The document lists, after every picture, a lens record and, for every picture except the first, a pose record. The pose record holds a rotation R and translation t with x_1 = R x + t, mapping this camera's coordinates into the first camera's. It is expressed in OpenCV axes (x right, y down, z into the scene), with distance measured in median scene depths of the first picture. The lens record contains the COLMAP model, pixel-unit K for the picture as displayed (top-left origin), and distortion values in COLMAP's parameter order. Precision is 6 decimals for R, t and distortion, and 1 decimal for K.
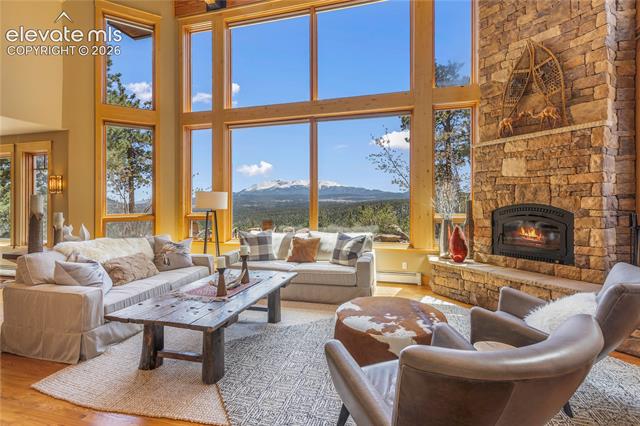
lens RADIAL K [[292.5, 0, 320.4], [0, 292.5, 200.0], [0, 0, 1]] dist [0.001337, 0.000027]
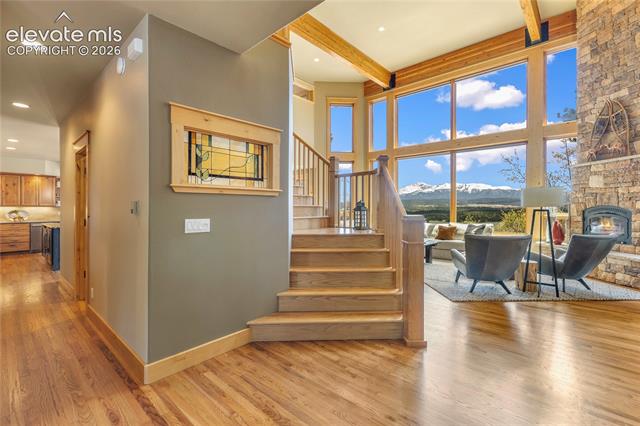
lens RADIAL K [[288.7, 0, 320.3], [0, 288.7, 204.0], [0, 0, 1]] dist [0.000503, 0.000078]
pose [[0.887222, 0.000442, -0.461343, 0.082569], [-0.001774, 0.999995, -0.002455, 0.010626], [0.461339, 0.002996, 0.887219, -0.968935]]
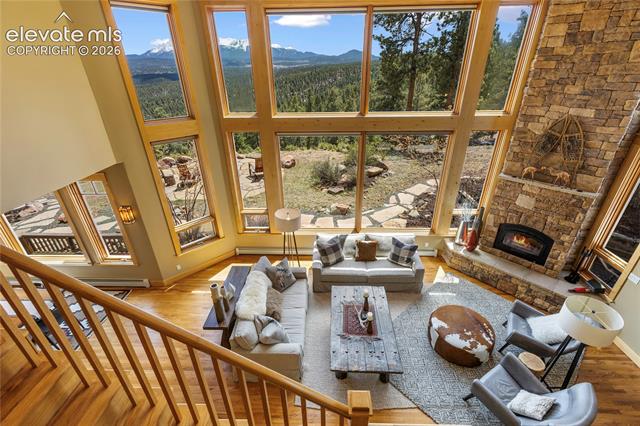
lens RADIAL K [[286.7, 0, 320.0], [0, 286.7, 213.0], [0, 0, 1]] dist [0.001690, 0.000106]
pose [[0.975669, -0.108562, 0.190487, -0.596233], [0.009206, 0.888326, 0.459121, -0.711872], [-0.219057, -0.446196, 0.867711, -0.030612]]
